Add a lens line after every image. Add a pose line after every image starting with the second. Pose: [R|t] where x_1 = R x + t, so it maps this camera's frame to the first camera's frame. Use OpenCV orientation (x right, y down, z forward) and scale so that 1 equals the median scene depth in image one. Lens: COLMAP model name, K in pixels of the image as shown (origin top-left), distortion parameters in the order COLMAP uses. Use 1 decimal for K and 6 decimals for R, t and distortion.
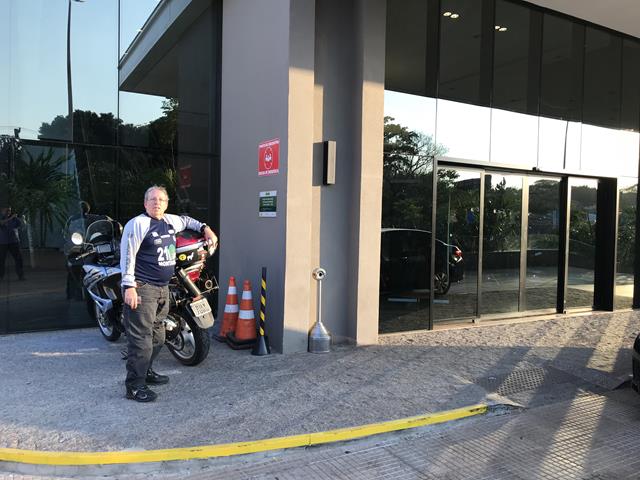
lens RADIAL K [[543.1, 0, 320.0], [0, 543.1, 240.0], [0, 0, 1]] dist [0.011393, -0.001852]
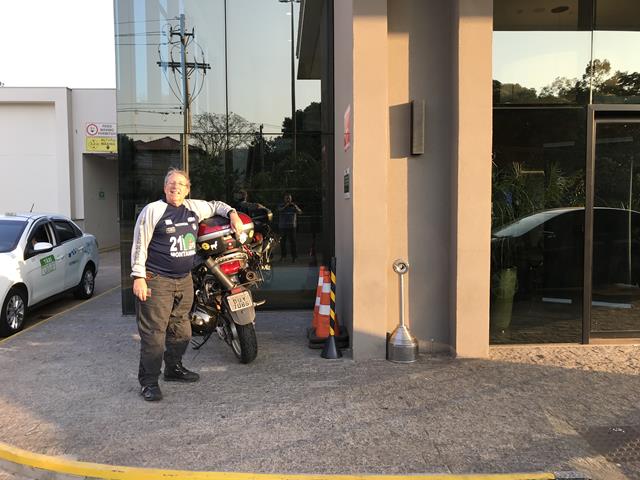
lens RADIAL K [[543.1, 0, 320.0], [0, 543.1, 240.0], [0, 0, 1]] dist [0.011393, -0.001852]
pose [[0.889554, 0.002791, -0.456821, 0.331565], [0.012663, 0.999446, 0.030765, -0.004675], [0.456654, -0.033152, 0.889027, 0.276052]]
